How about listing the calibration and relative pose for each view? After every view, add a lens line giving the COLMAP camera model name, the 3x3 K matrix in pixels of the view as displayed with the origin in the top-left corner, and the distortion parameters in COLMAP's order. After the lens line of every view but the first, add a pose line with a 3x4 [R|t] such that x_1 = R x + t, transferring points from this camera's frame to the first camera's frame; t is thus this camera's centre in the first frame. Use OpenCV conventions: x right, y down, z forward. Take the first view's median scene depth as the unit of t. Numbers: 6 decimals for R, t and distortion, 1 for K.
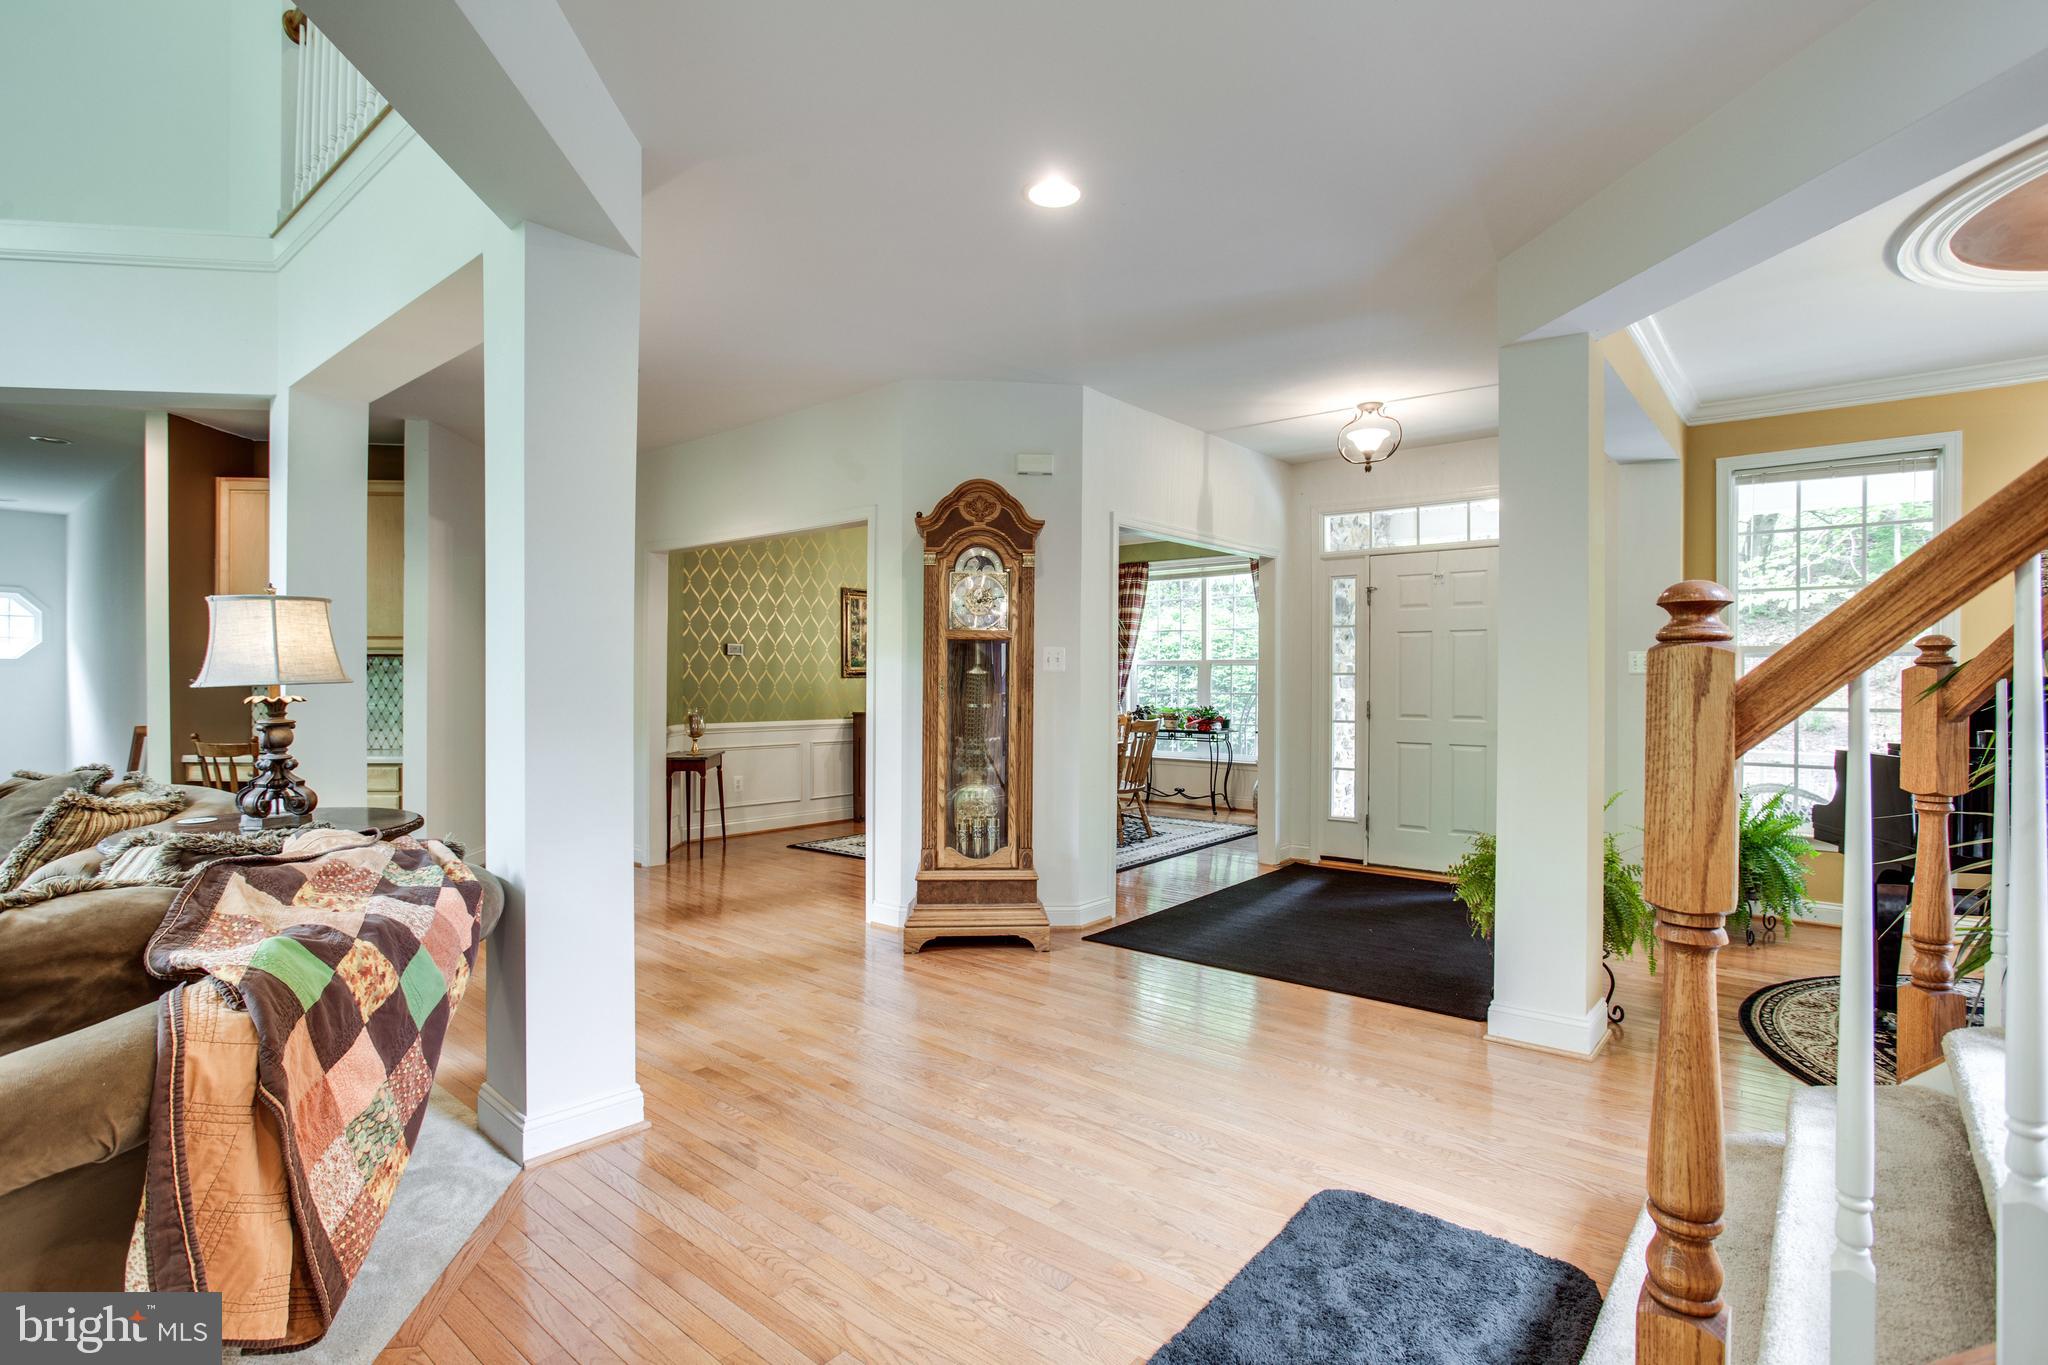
lens RADIAL K [[1000.1, 0, 1013.1], [0, 1000.1, 690.9], [0, 0, 1]] dist [-0.042000, 0.000404]
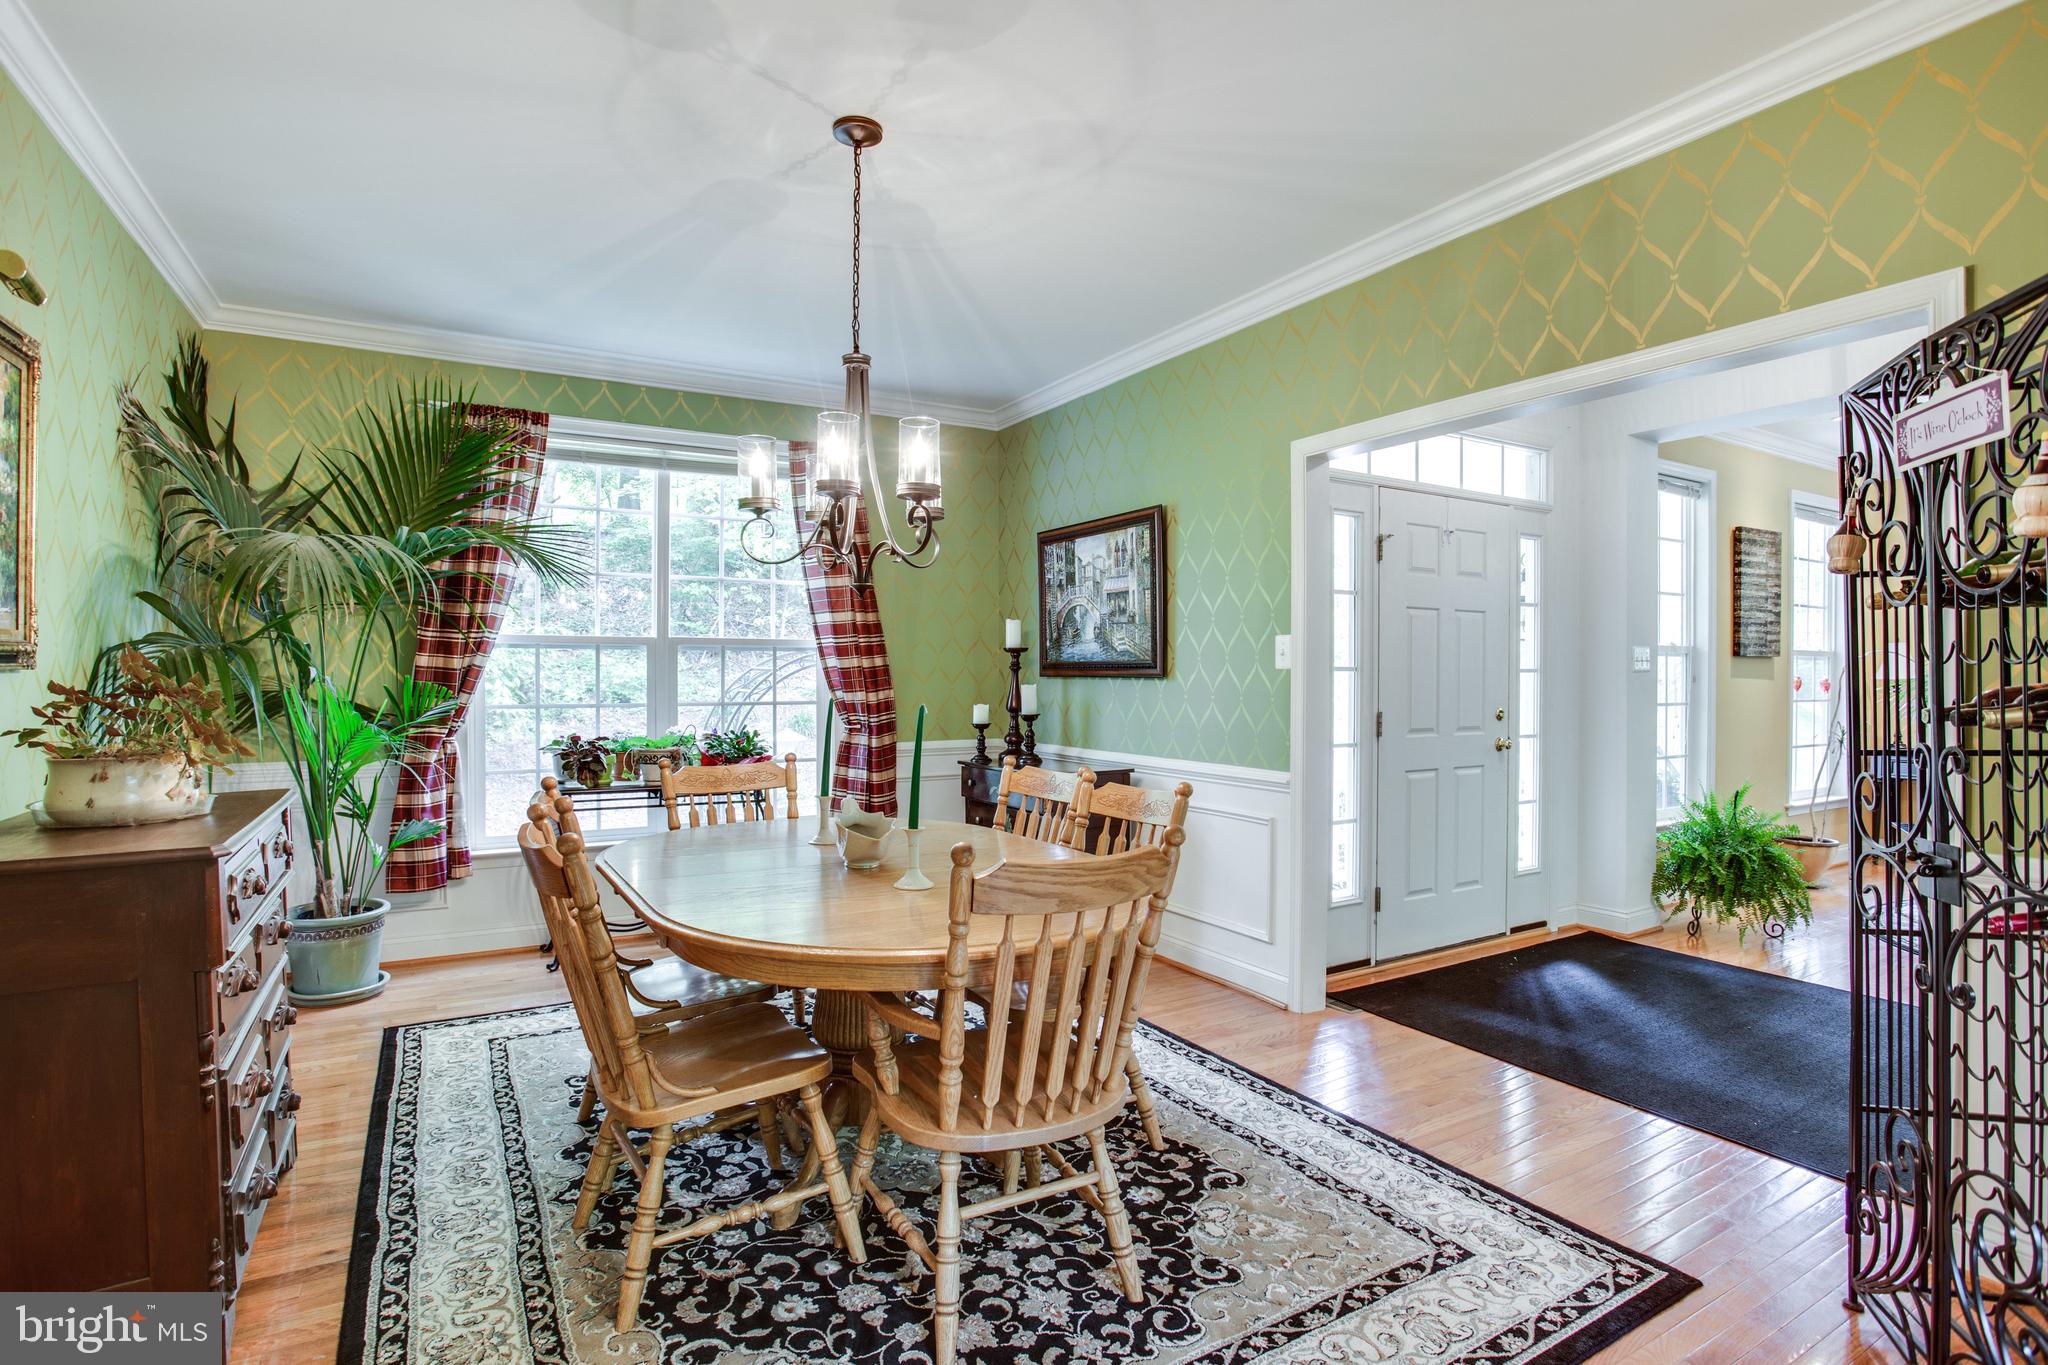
lens RADIAL K [[1007.4, 0, 1024.0], [0, 1007.4, 682.5], [0, 0, 1]] dist [-0.096727, 0.038009]
pose [[0.328480, -0.008911, 0.944469, -0.250272], [0.007713, 0.999947, 0.006752, -0.011626], [-0.944479, 0.005066, 0.328532, 0.769767]]
